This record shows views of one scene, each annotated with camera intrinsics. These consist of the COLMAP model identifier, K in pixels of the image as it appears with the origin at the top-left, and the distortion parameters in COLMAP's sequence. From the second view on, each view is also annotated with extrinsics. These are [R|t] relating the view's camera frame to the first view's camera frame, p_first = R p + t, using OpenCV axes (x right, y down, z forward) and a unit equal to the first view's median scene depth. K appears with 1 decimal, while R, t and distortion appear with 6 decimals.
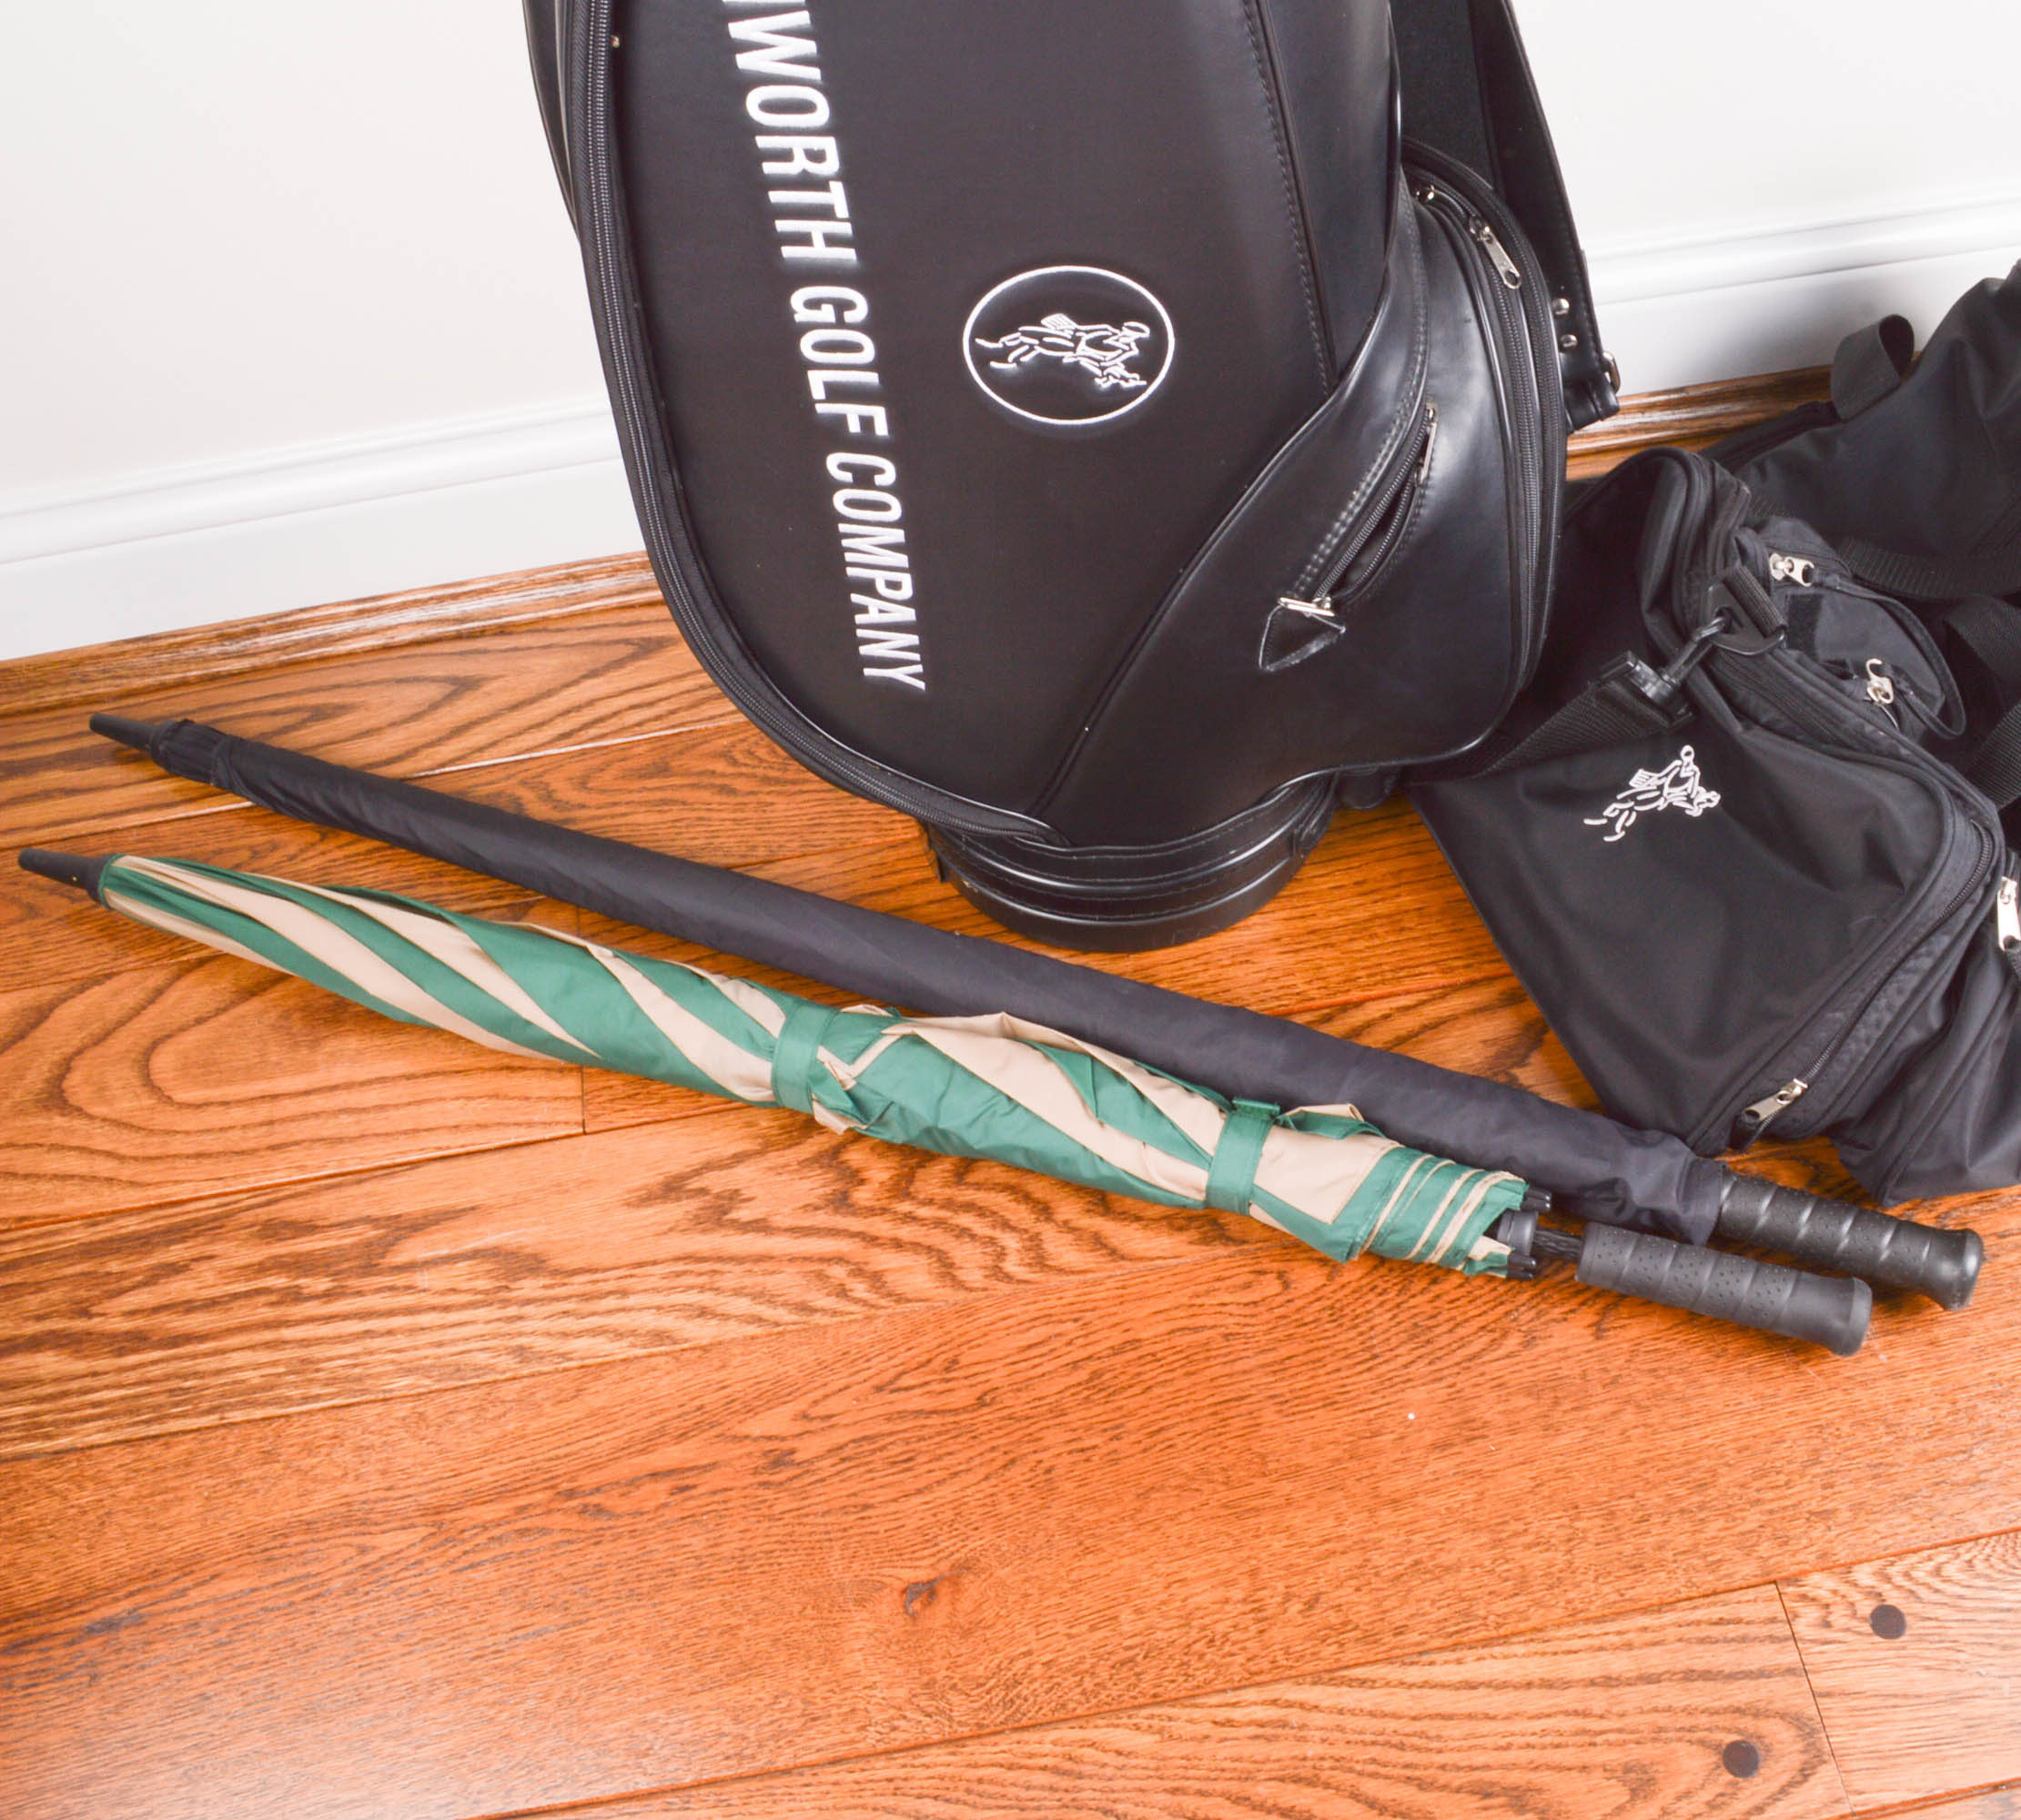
lens RADIAL K [[2155.5, 0, 1063.9], [0, 2155.5, 935.2], [0, 0, 1]] dist [-0.094766, 0.000000]
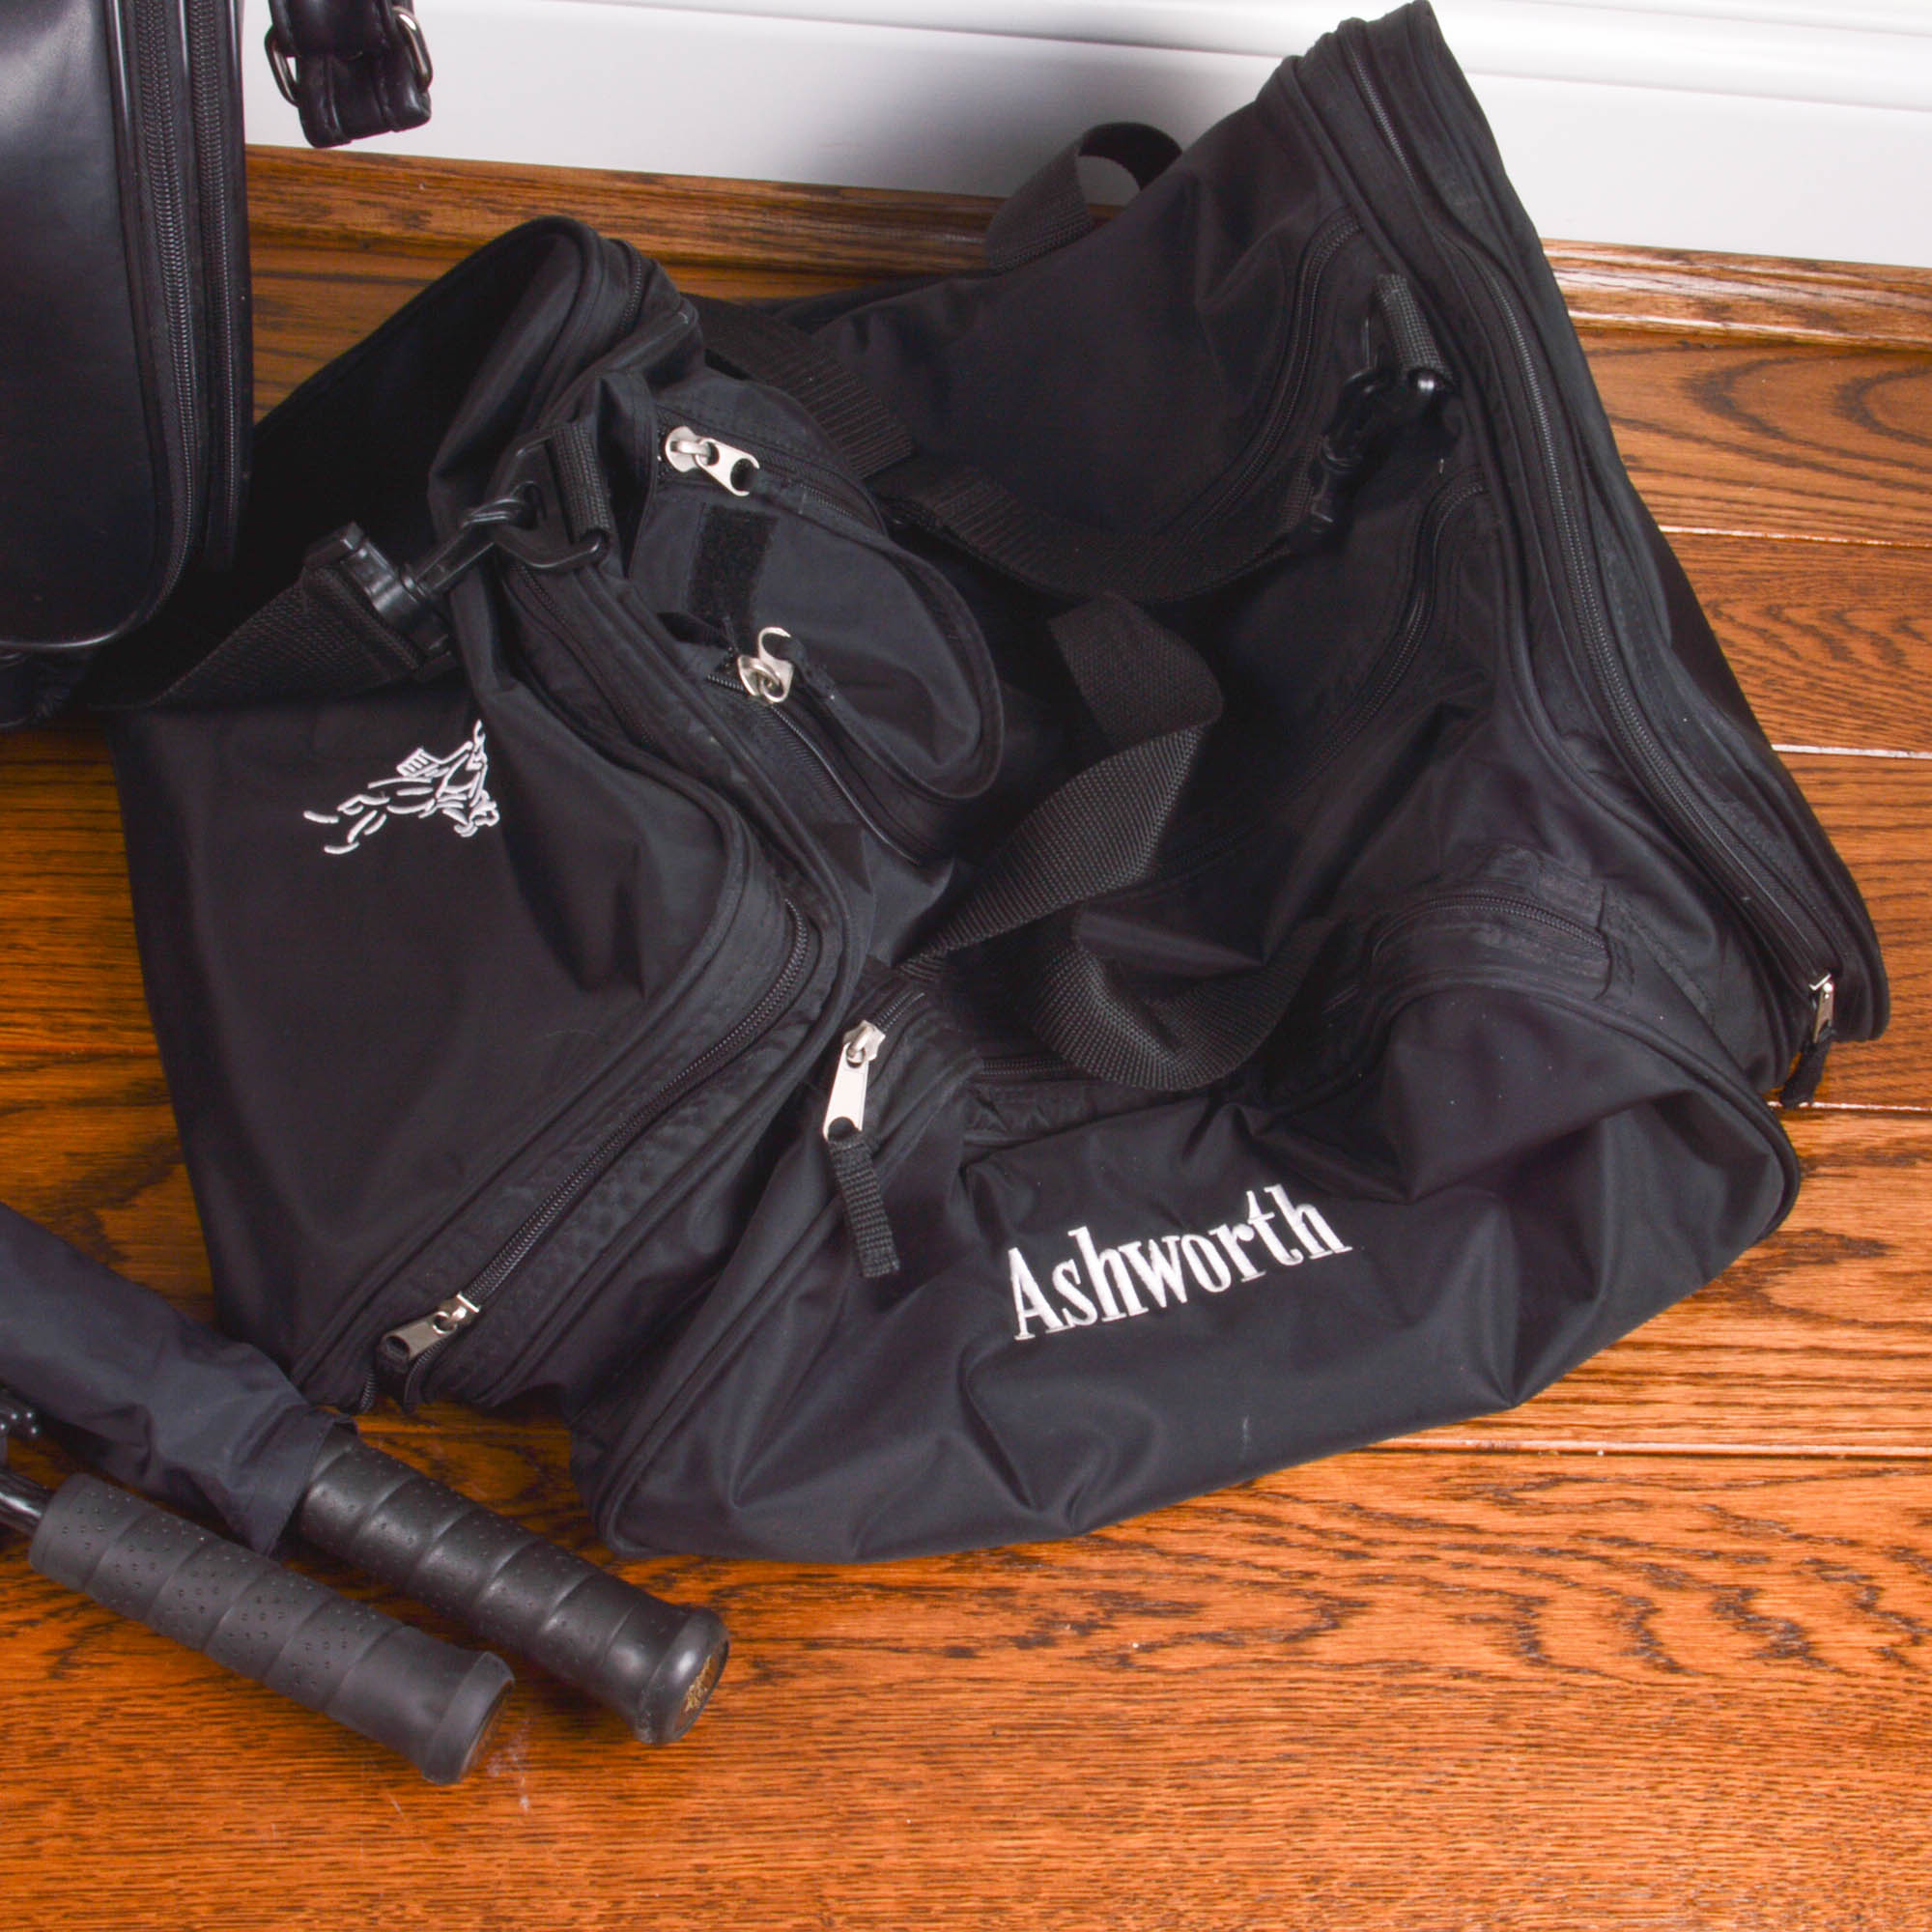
lens RADIAL K [[3632.8, 0, 958.1], [0, 3632.8, 970.6], [0, 0, 1]] dist [-0.062481, 0.000000]
pose [[0.971766, 0.205205, 0.116452, 0.331554], [-0.199111, 0.978022, -0.061873, 0.015067], [-0.126589, 0.036939, 0.991267, 0.001511]]
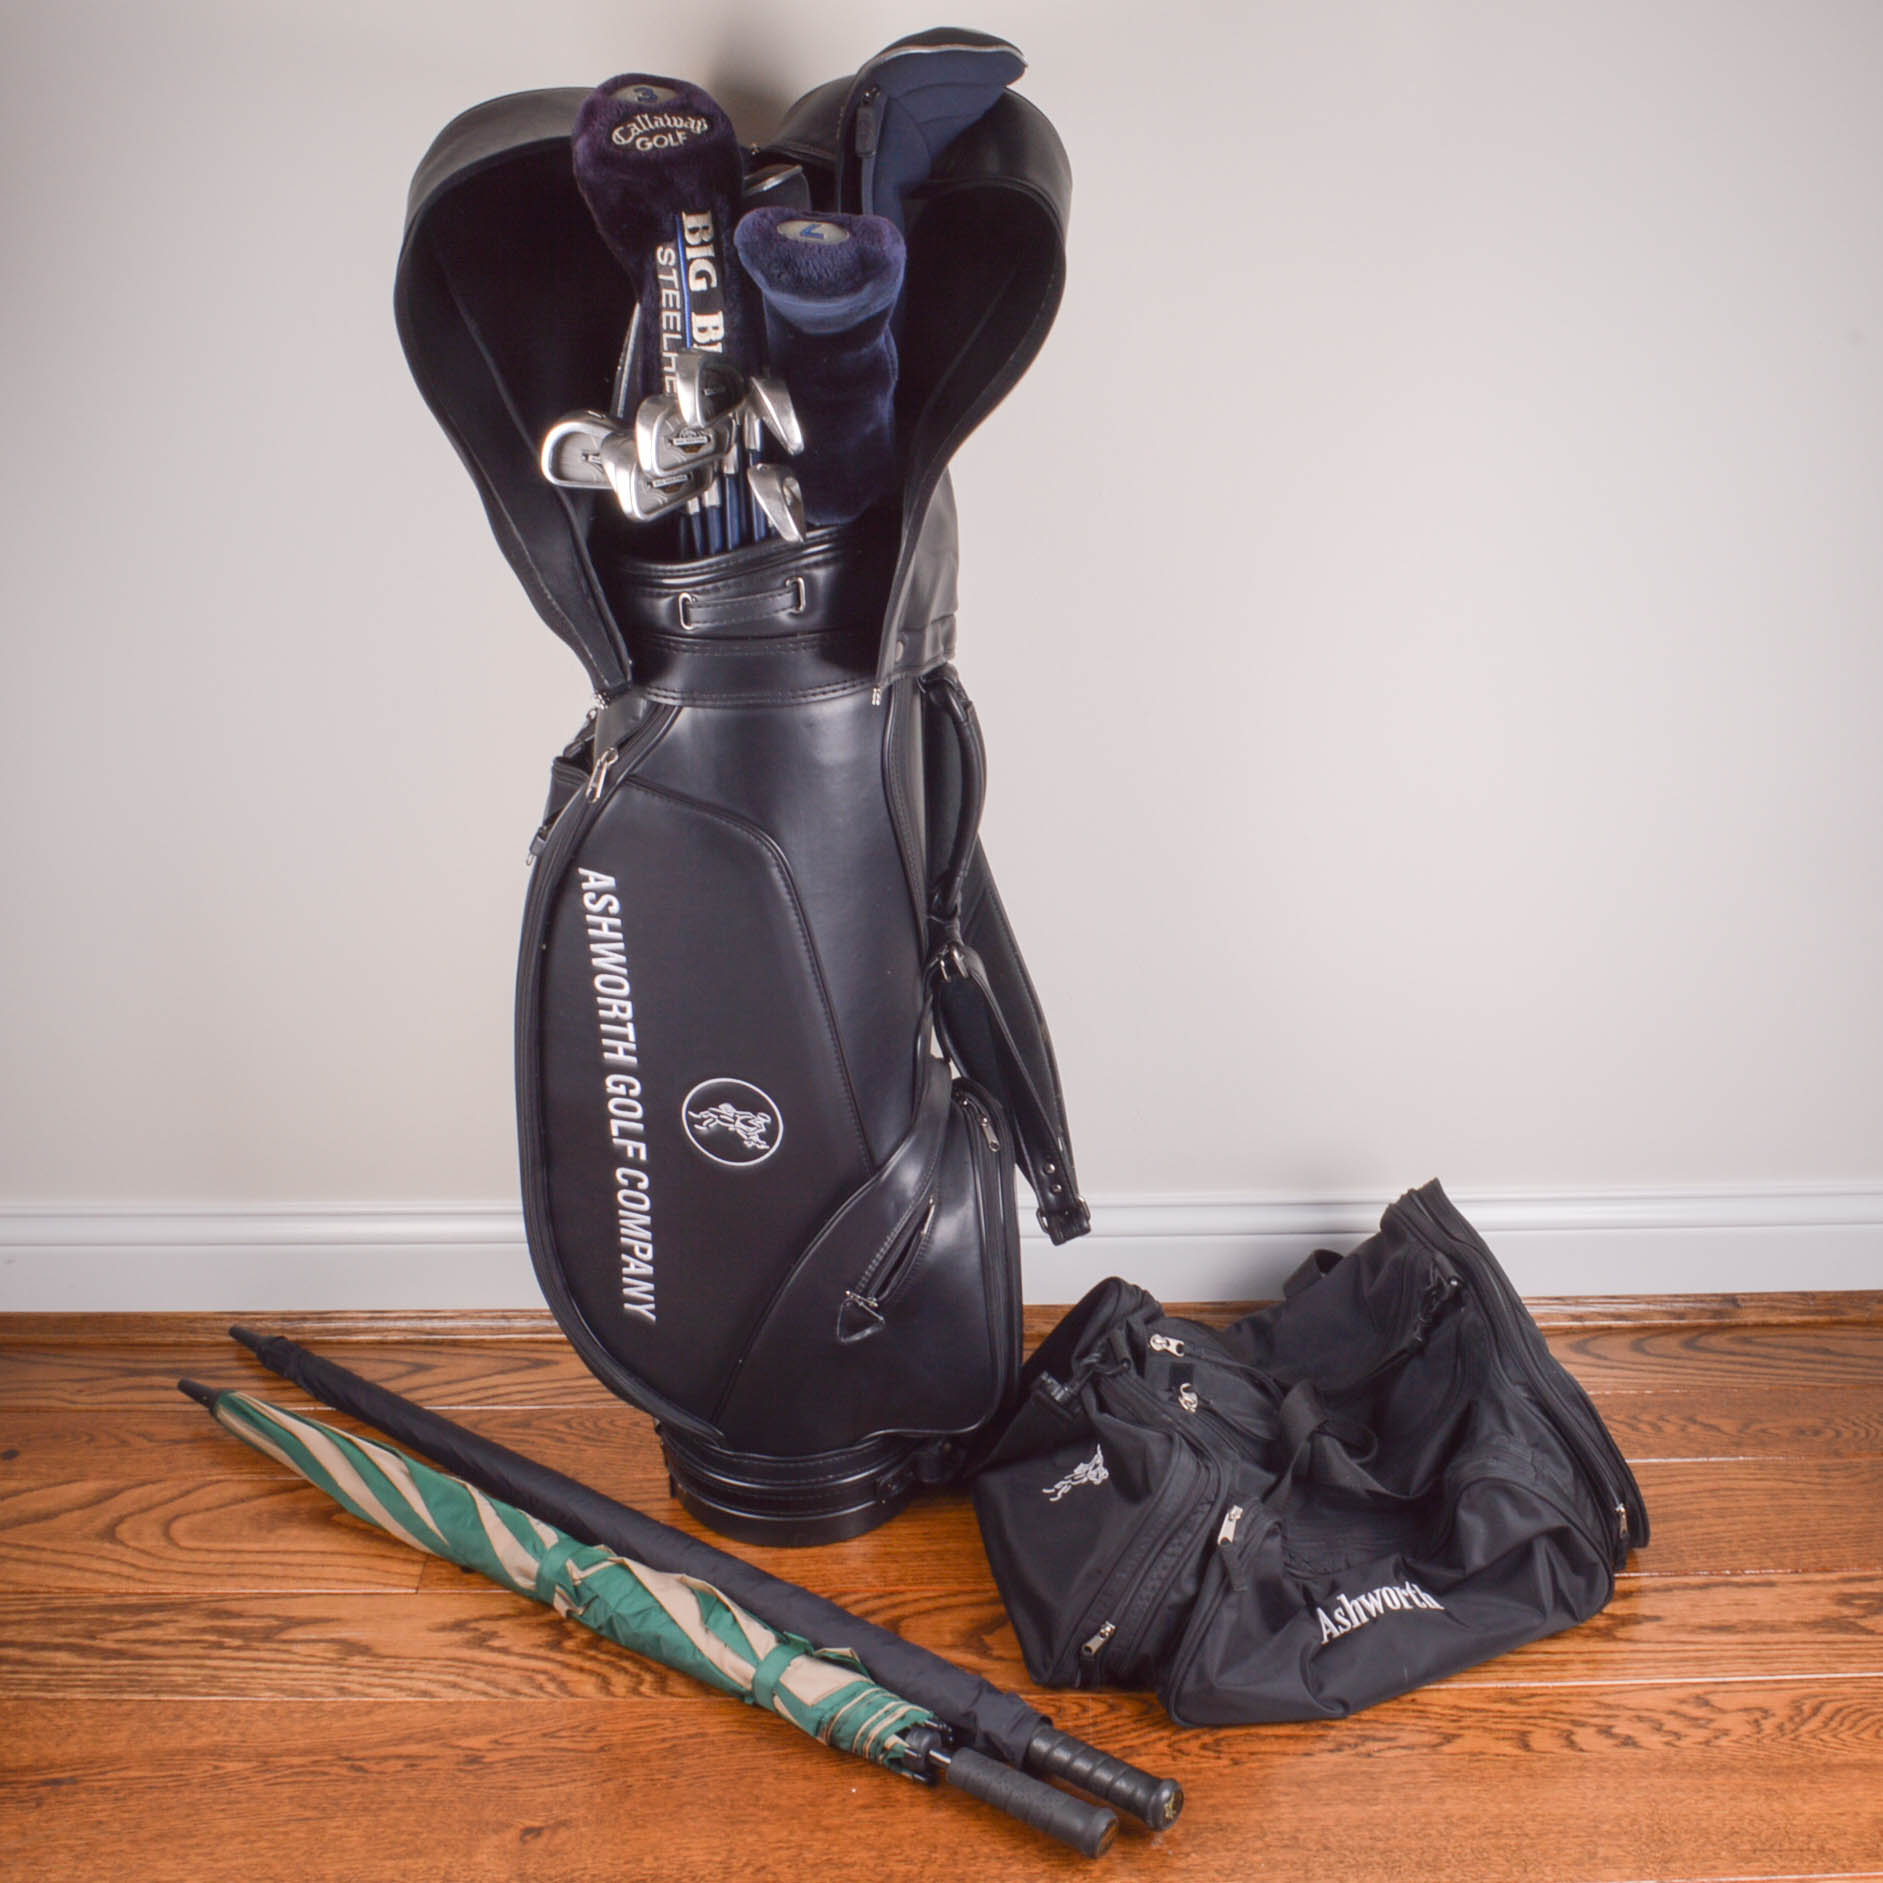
lens RADIAL K [[2355.9, 0, 947.7], [0, 2355.9, 940.0], [0, 0, 1]] dist [-0.141662, 0.000000]
pose [[0.984042, 0.117639, -0.133498, 0.381642], [-0.169112, 0.851640, -0.496095, 0.519850], [0.055332, 0.510755, 0.857944, -0.799829]]
